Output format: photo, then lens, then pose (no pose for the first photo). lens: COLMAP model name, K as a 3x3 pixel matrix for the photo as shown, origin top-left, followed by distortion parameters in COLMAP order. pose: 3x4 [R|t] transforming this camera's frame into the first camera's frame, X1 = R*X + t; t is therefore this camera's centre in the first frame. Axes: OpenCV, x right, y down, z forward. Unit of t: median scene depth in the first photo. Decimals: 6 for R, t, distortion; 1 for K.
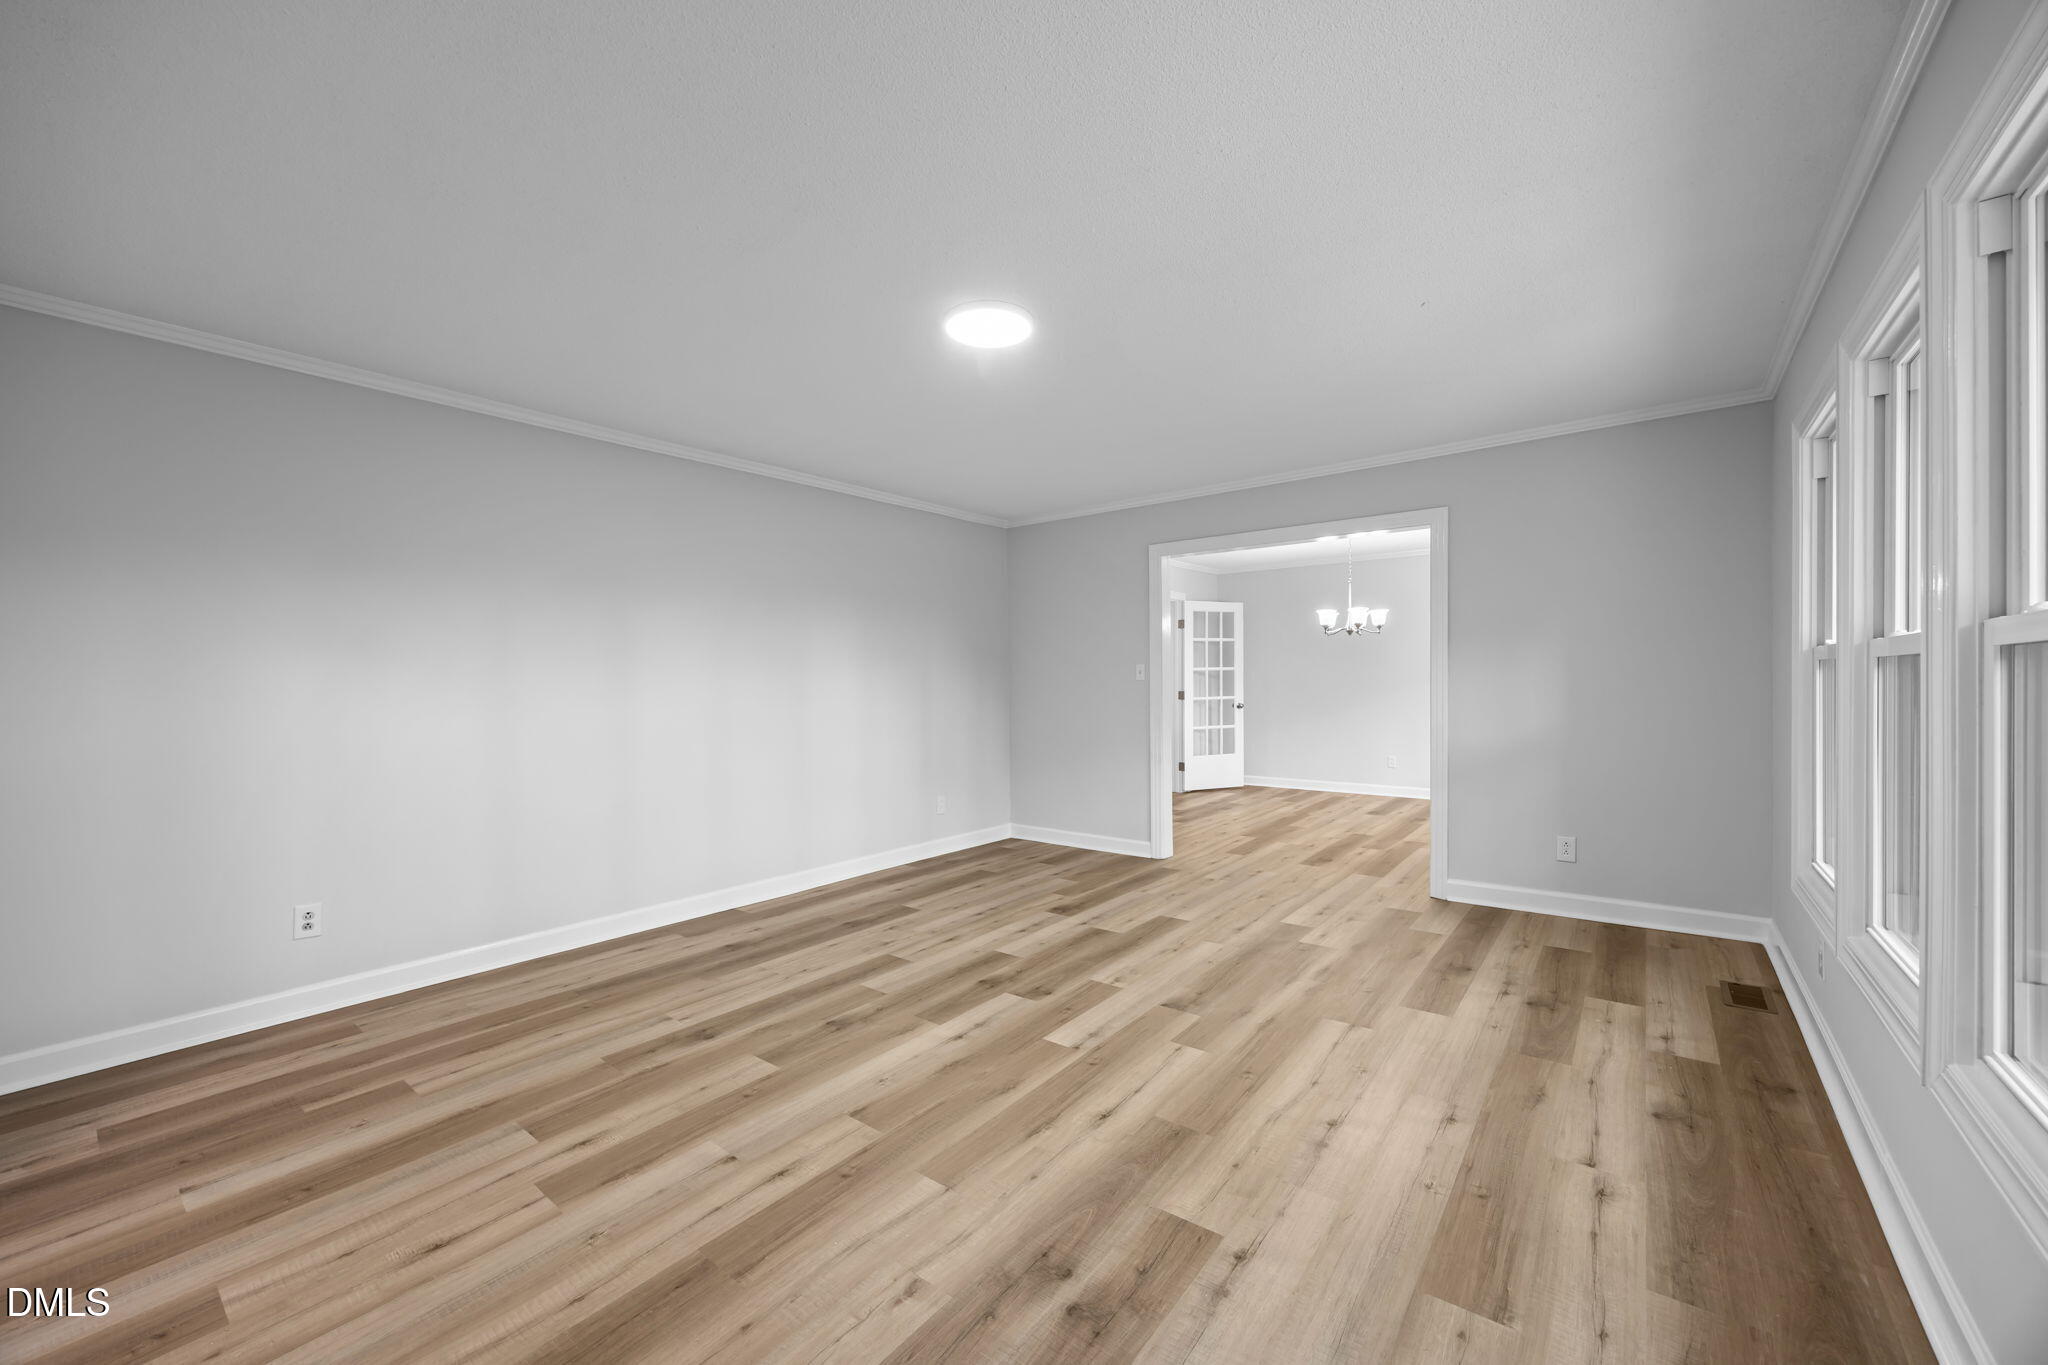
lens RADIAL K [[770.7, 0, 1025.2], [0, 770.7, 686.0], [0, 0, 1]] dist [-0.009251, 0.000104]
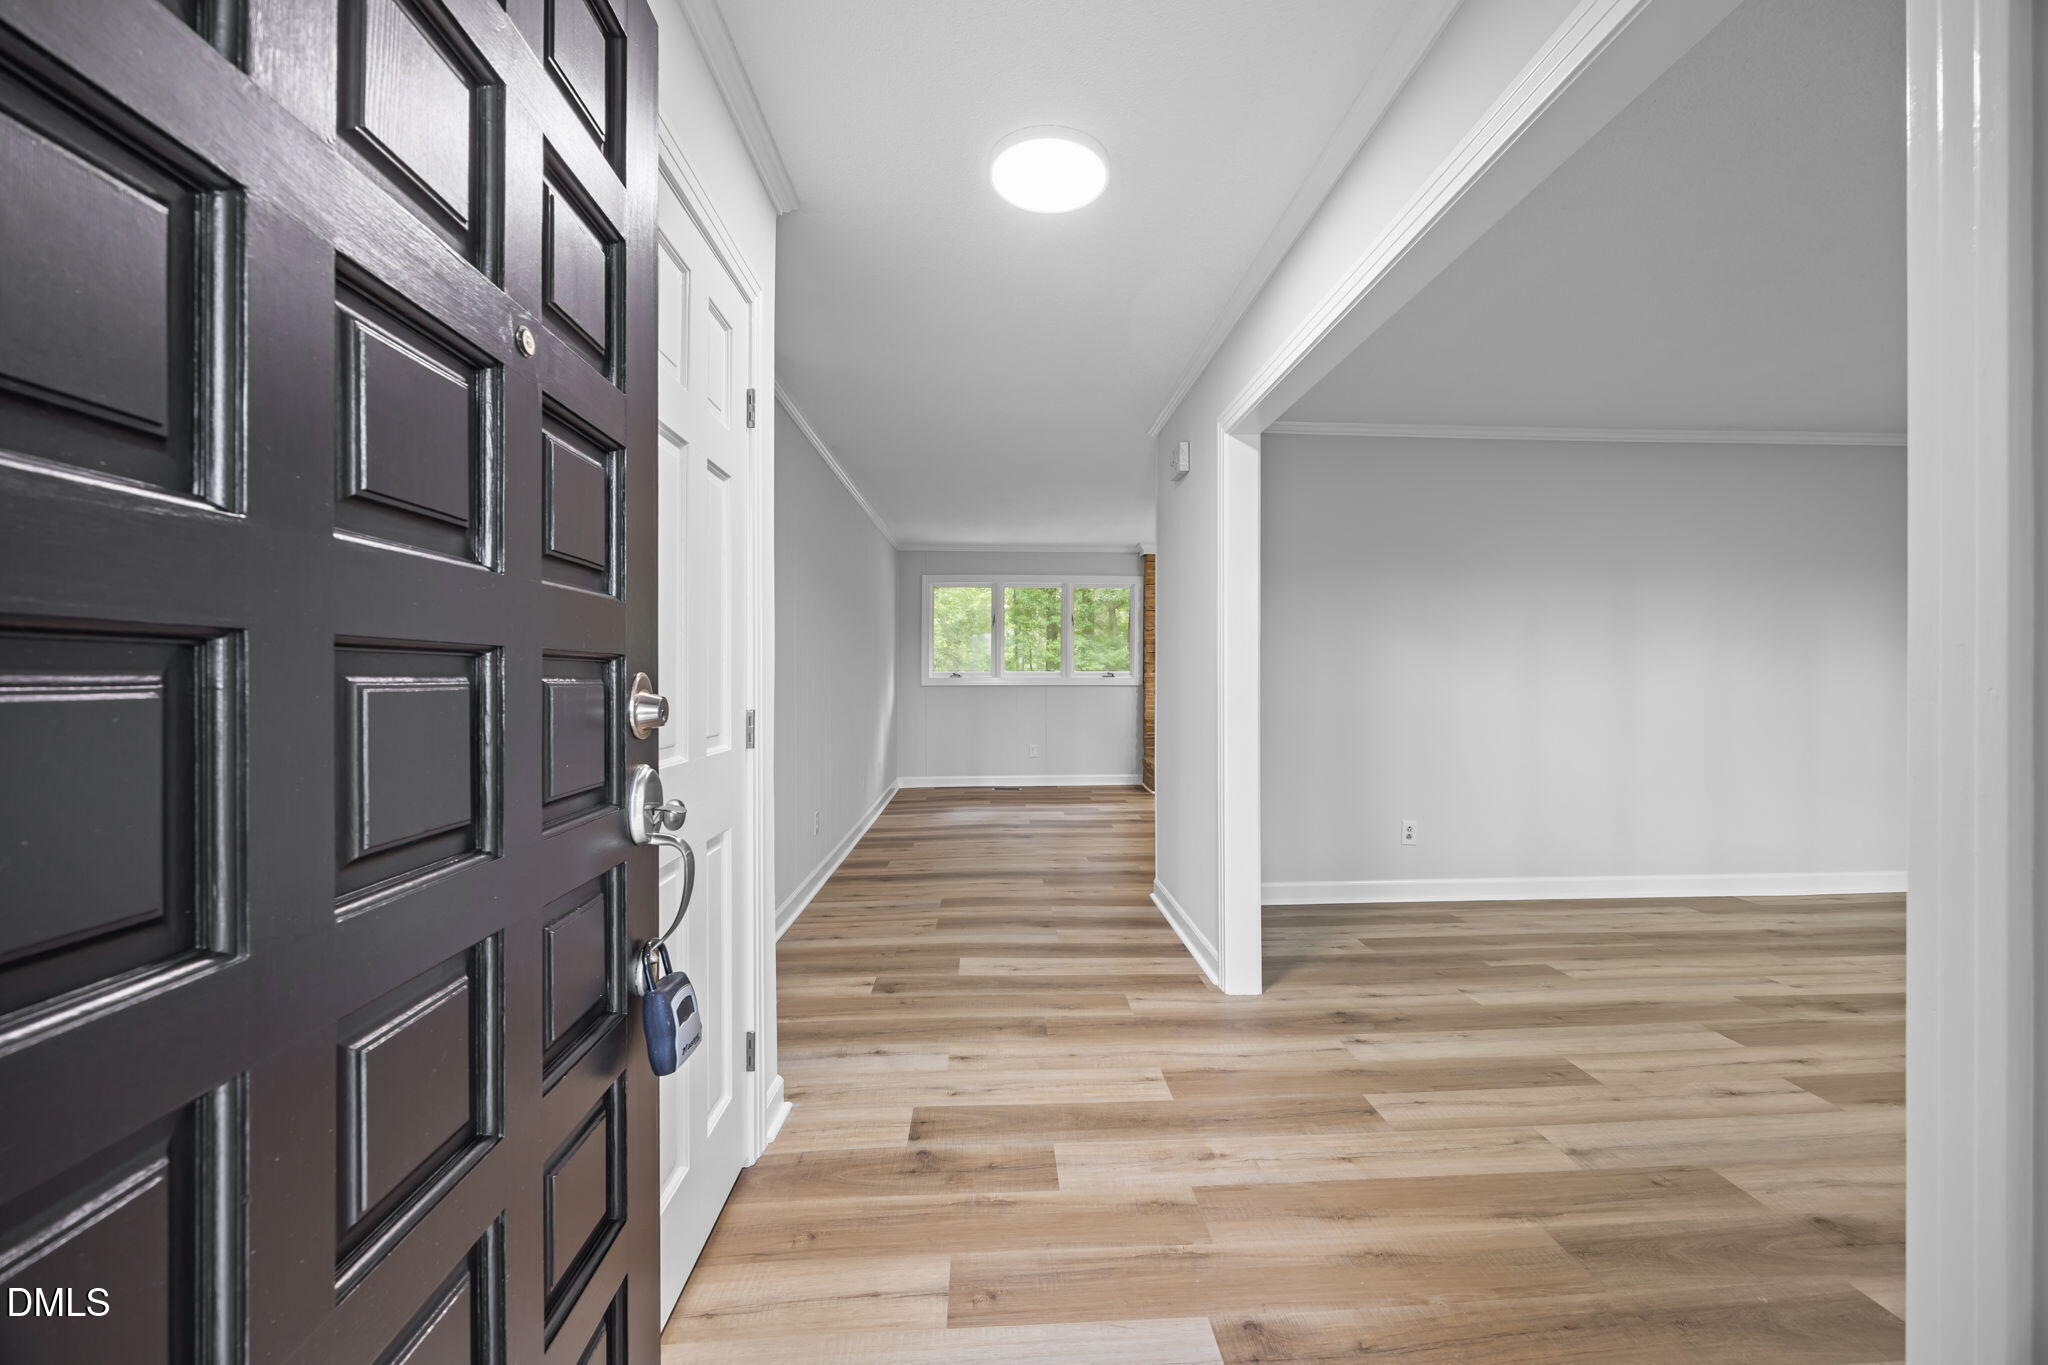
lens RADIAL K [[770.7, 0, 1016.5], [0, 770.7, 672.9], [0, 0, 1]] dist [-0.009251, 0.000104]
pose [[0.646922, 0.005233, -0.762538, -0.384757], [-0.004725, 0.999985, 0.002854, 0.020344], [0.762542, 0.001756, 0.646937, -0.499986]]
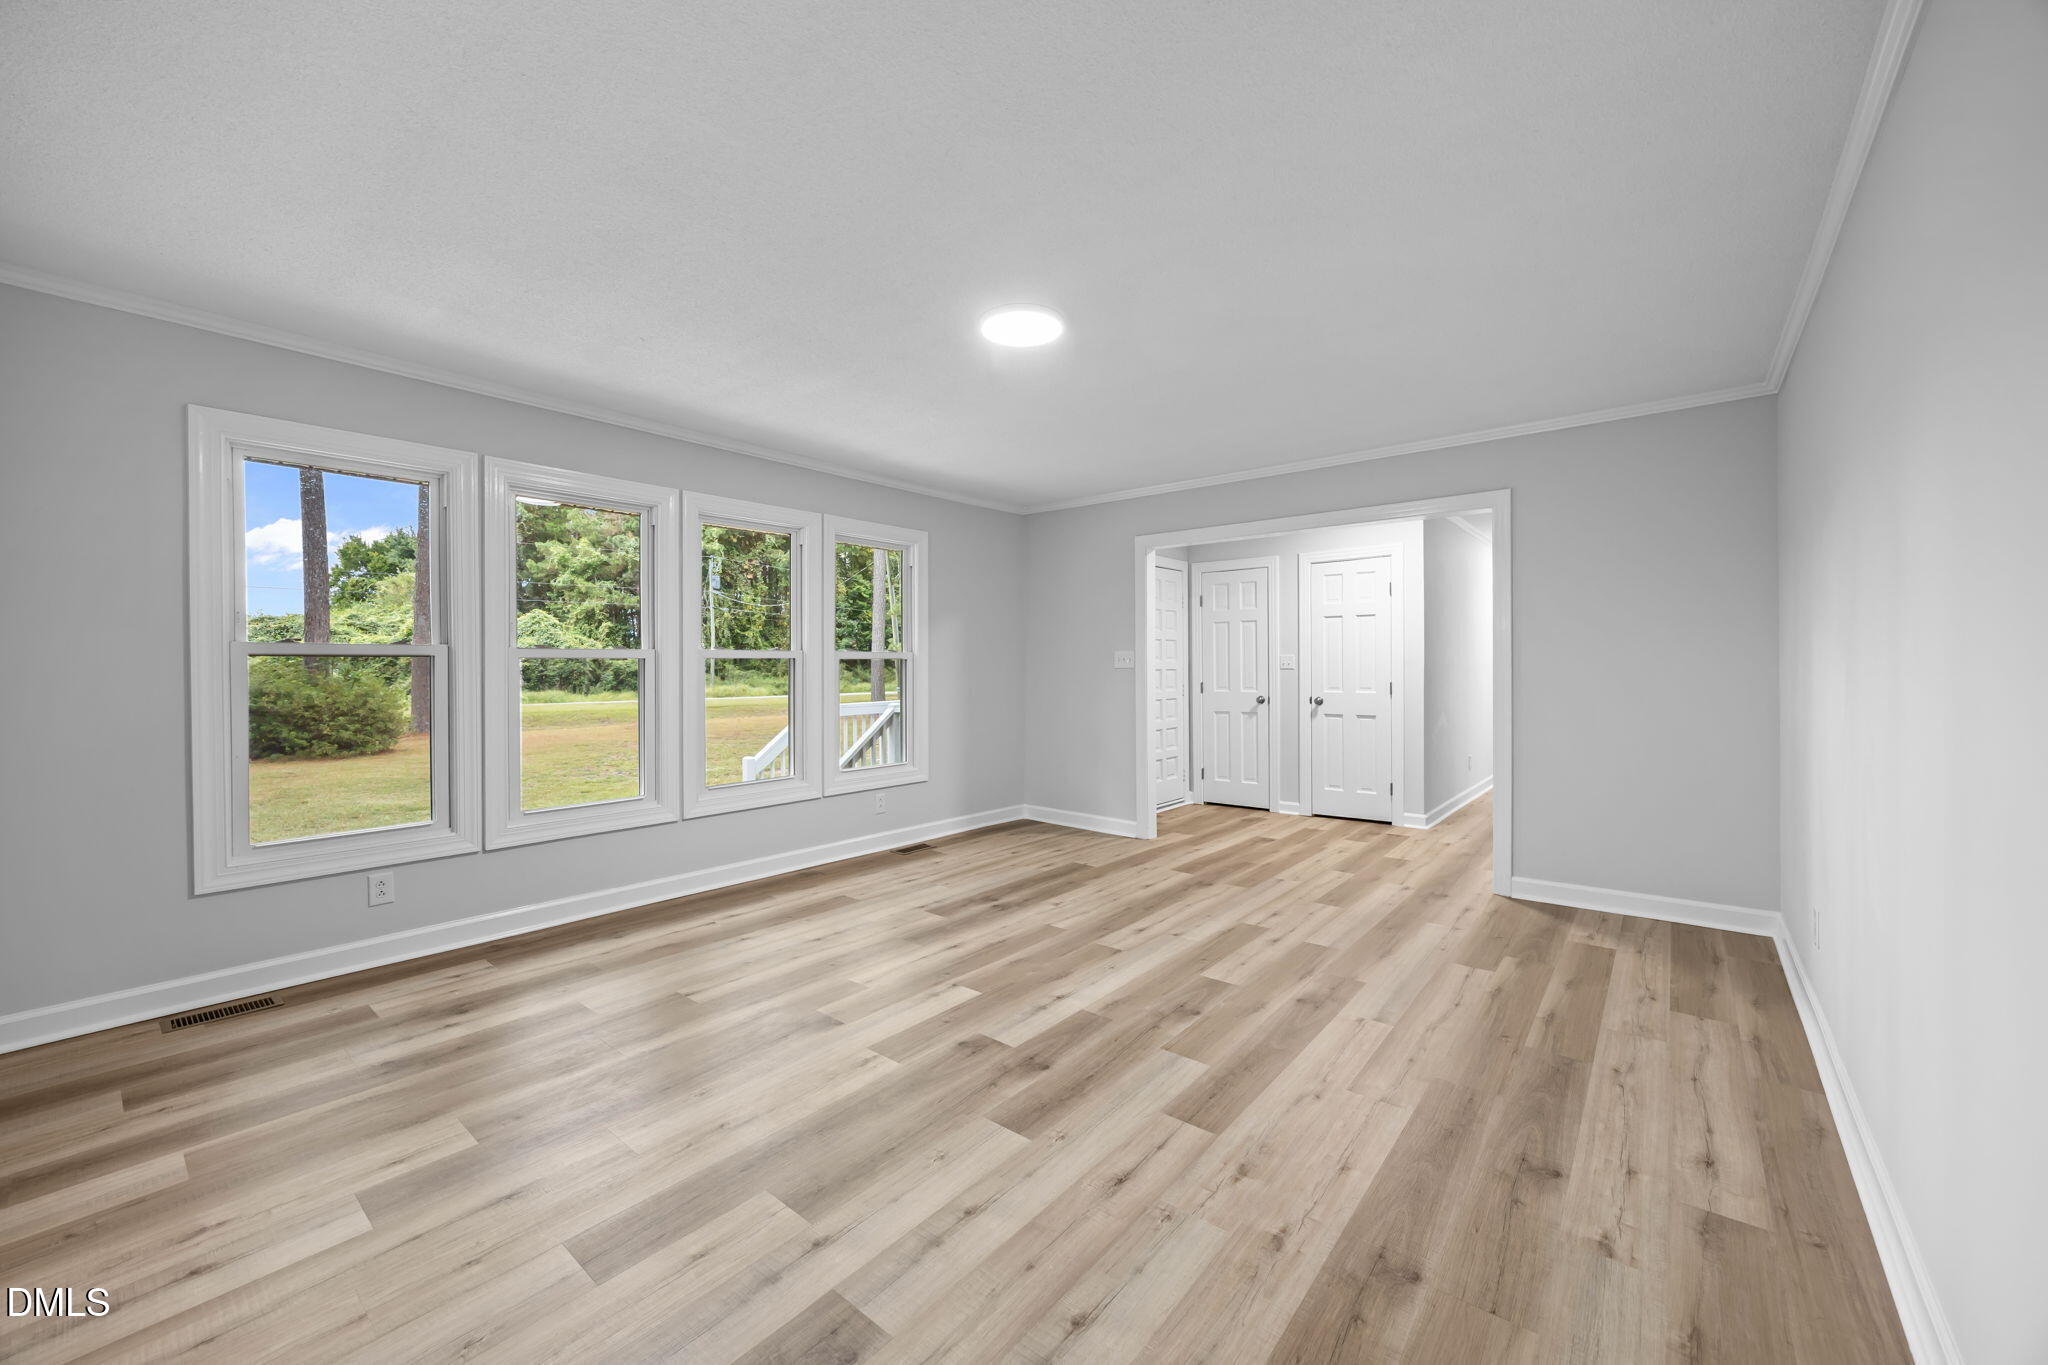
lens RADIAL K [[770.7, 0, 1027.0], [0, 770.7, 661.1], [0, 0, 1]] dist [-0.009251, 0.000104]
pose [[-0.999452, 0.016575, 0.028636, -0.082716], [0.016497, 0.999860, -0.002951, -0.006547], [-0.028681, -0.002477, -0.999586, 2.177866]]
